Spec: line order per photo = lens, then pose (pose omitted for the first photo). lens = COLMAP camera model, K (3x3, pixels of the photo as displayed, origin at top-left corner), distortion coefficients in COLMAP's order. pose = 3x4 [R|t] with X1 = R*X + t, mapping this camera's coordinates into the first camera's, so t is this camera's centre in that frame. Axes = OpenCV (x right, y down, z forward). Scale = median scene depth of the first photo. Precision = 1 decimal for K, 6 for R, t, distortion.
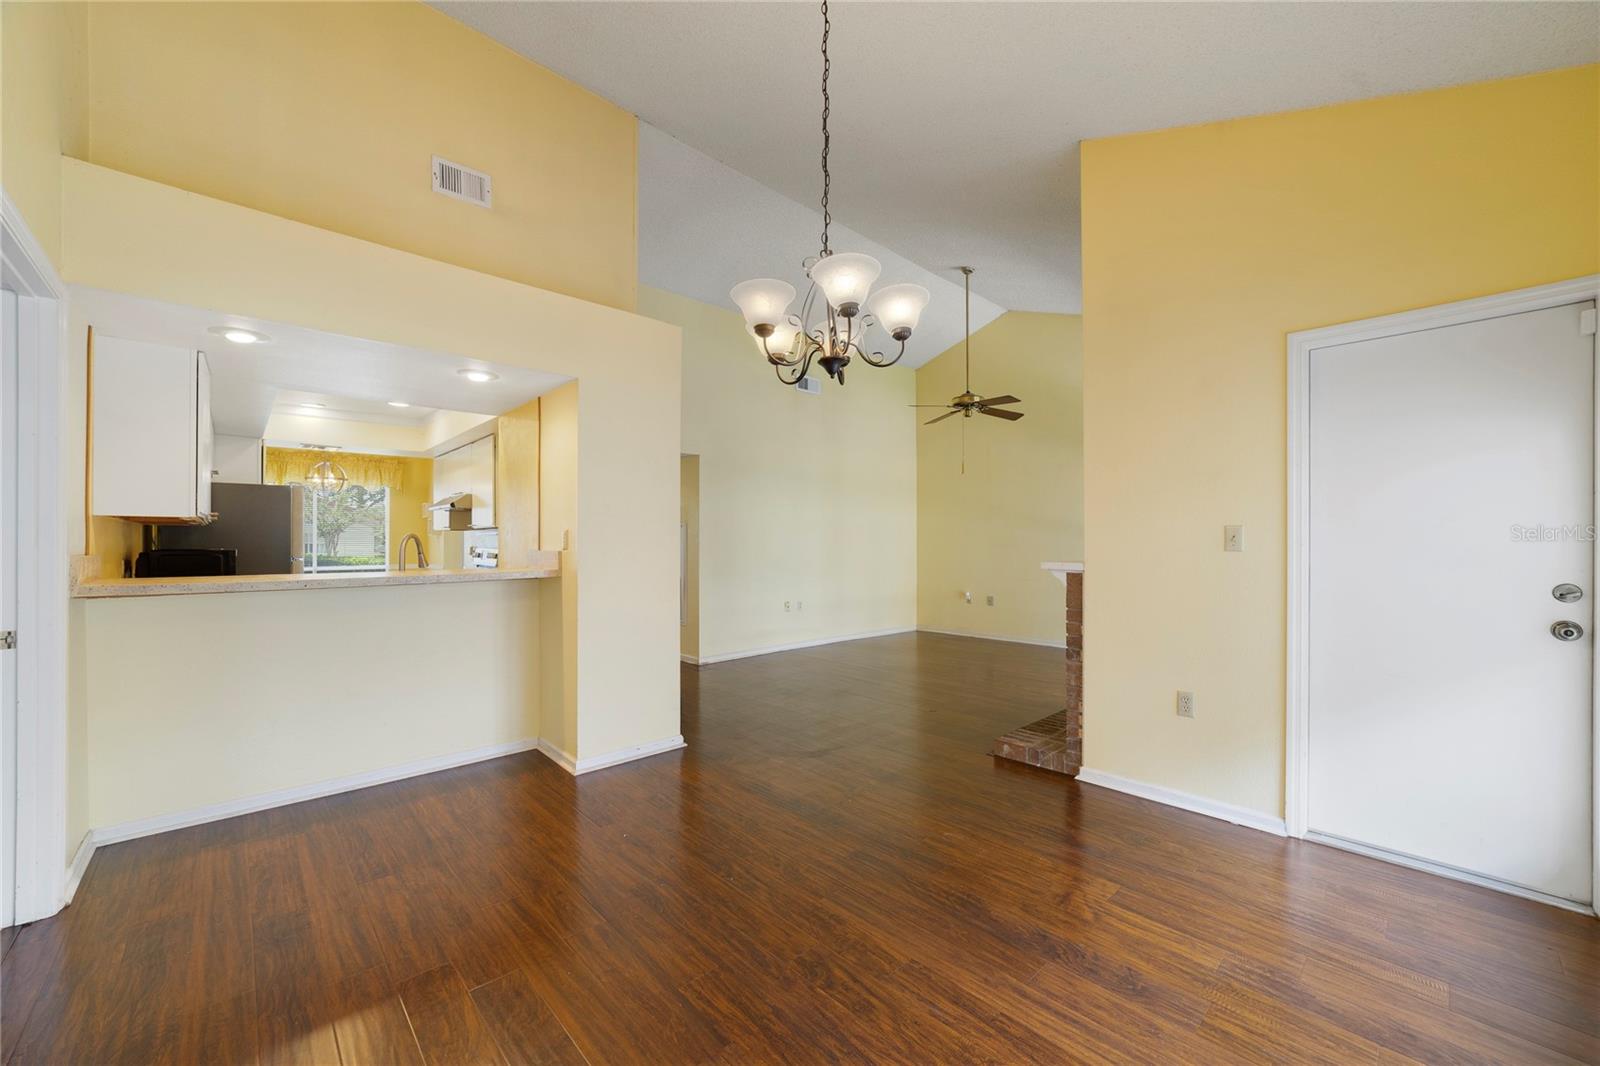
lens RADIAL K [[628.2, 0, 797.1], [0, 628.2, 541.5], [0, 0, 1]] dist [-0.055410, 0.000031]
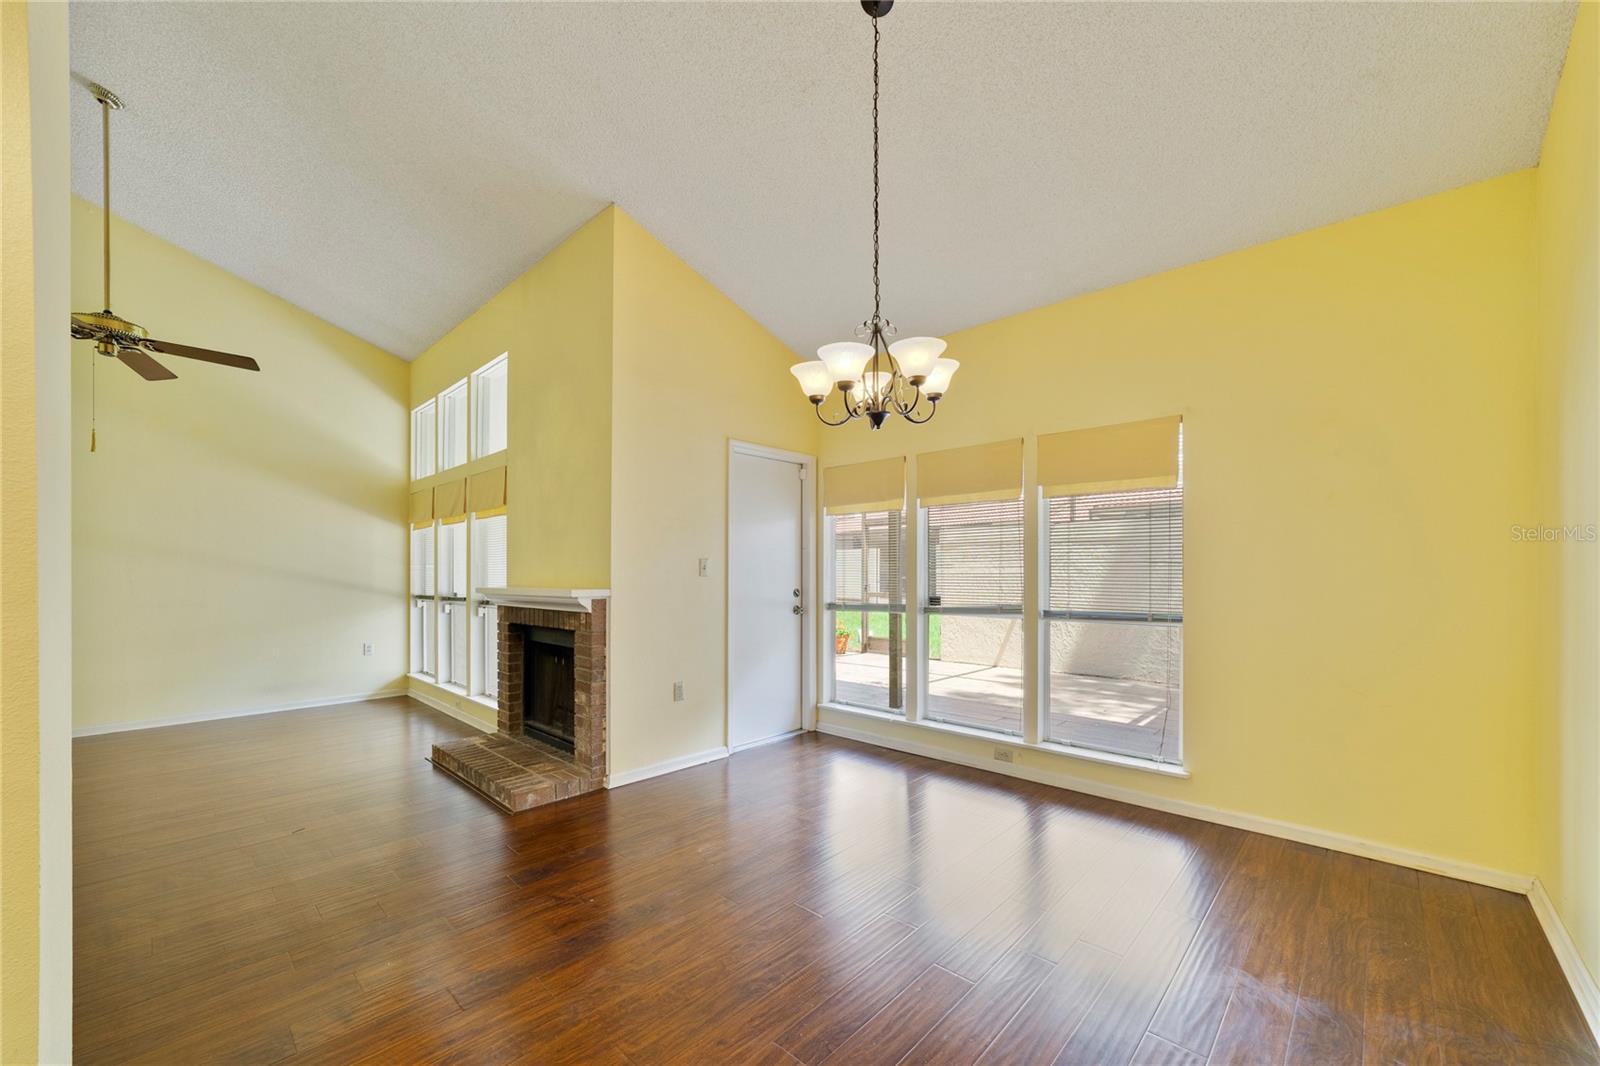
lens RADIAL K [[616.5, 0, 801.9], [0, 616.5, 549.5], [0, 0, 1]] dist [-0.005782, 0.000169]
pose [[-0.058901, 0.034085, 0.997682, -0.349417], [0.002884, 0.999419, -0.033974, 0.001379], [-0.998260, 0.000876, -0.058965, 0.385128]]
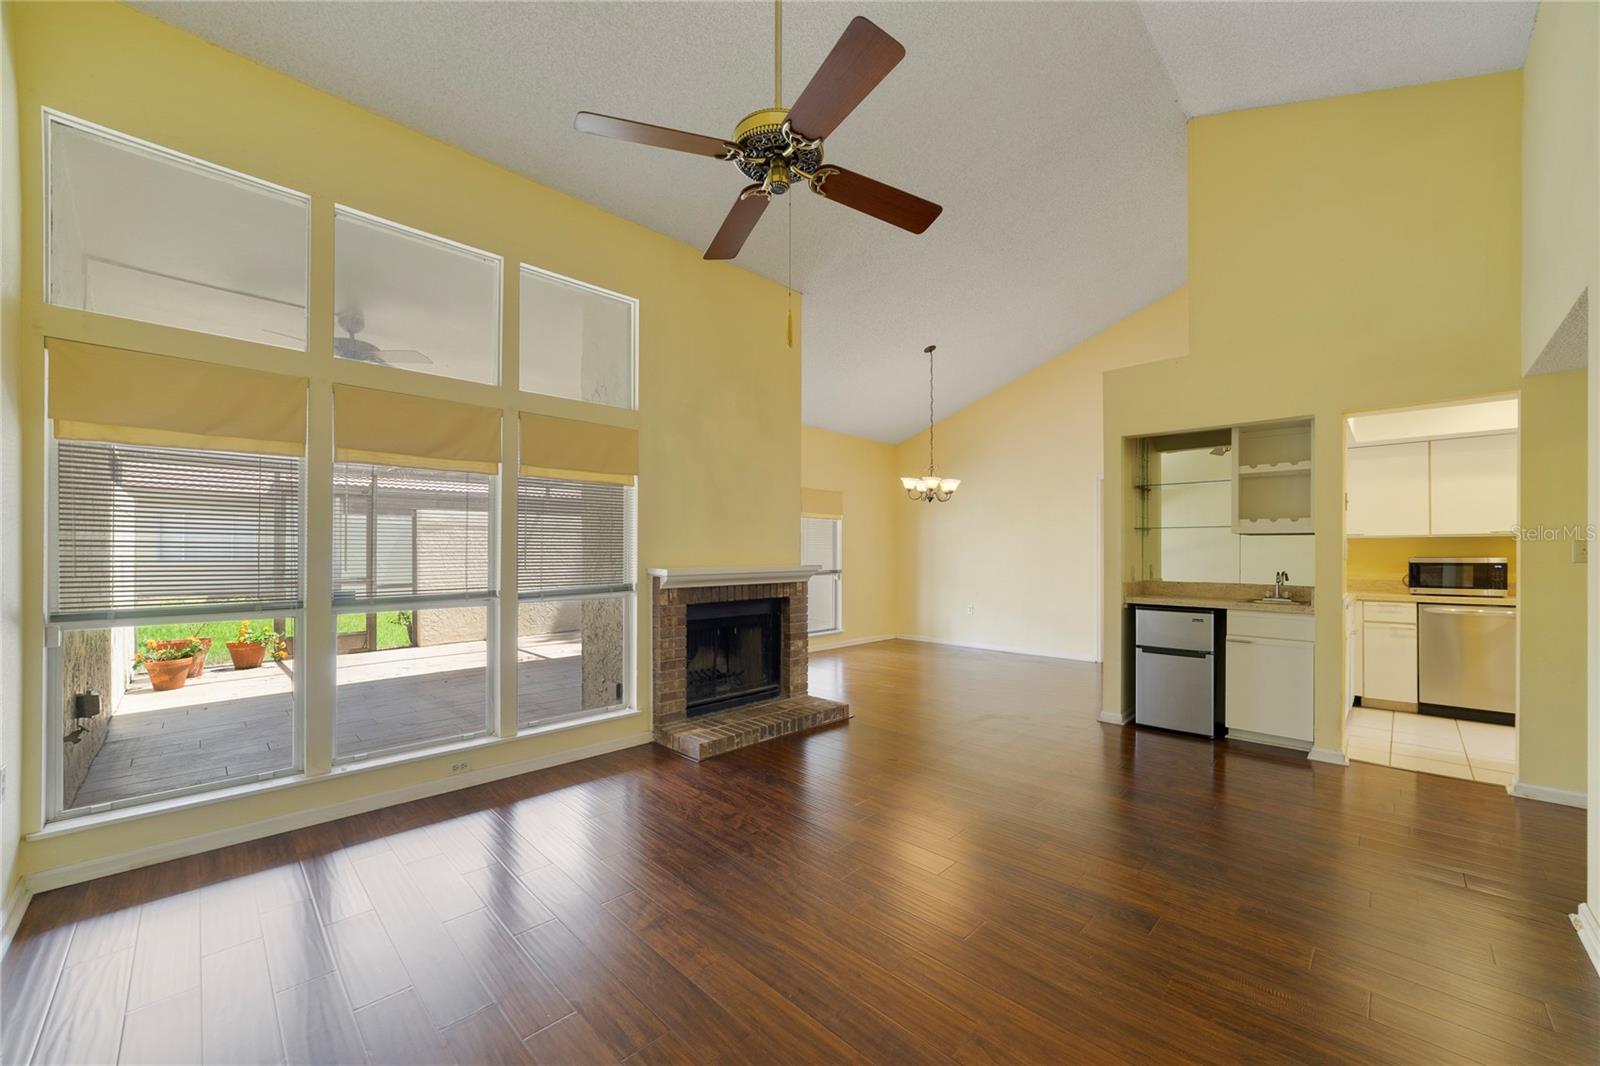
lens RADIAL K [[616.5, 0, 801.9], [0, 616.5, 549.5], [0, 0, 1]] dist [-0.005782, 0.000169]
pose [[-0.999309, -0.002436, -0.037090, 0.274383], [-0.002185, 0.999974, -0.006815, 0.003902], [0.037106, -0.006730, -0.999289, 1.354419]]
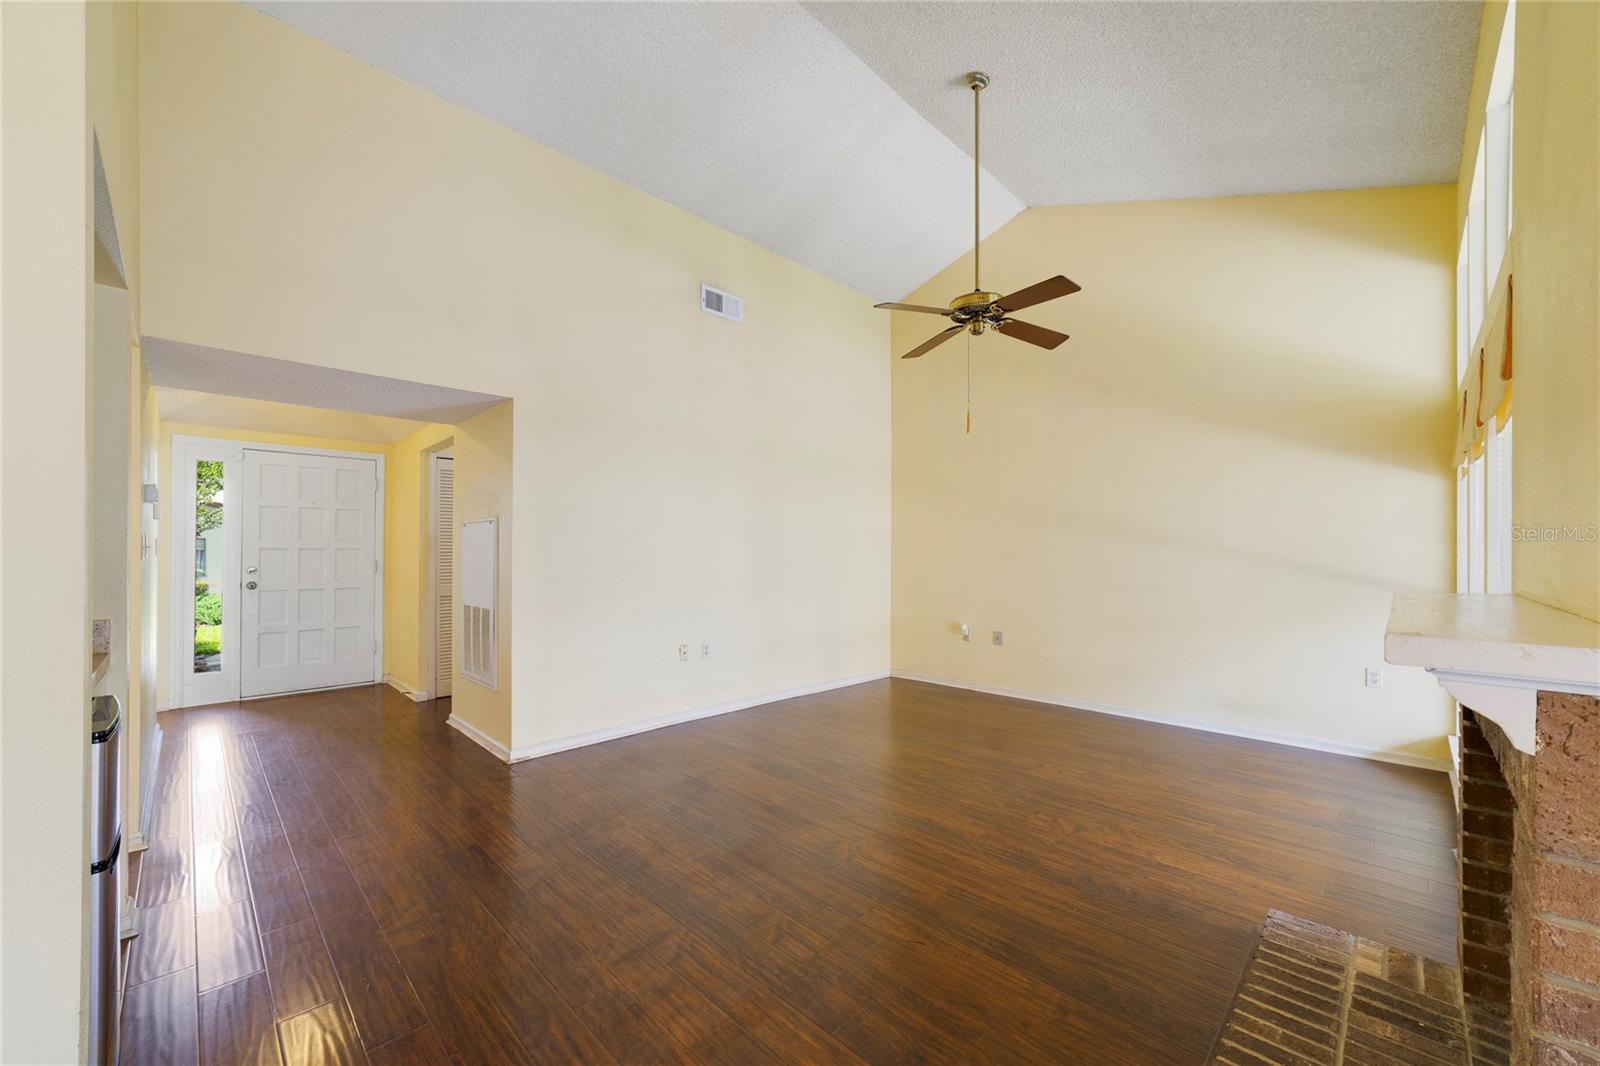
lens RADIAL K [[616.5, 0, 801.9], [0, 616.5, 549.5], [0, 0, 1]] dist [-0.005782, 0.000169]
pose [[0.999223, 0.004315, 0.039165, 0.088985], [-0.004276, 0.999990, -0.001084, 0.000977], [-0.039170, 0.000915, 0.999232, 0.432555]]
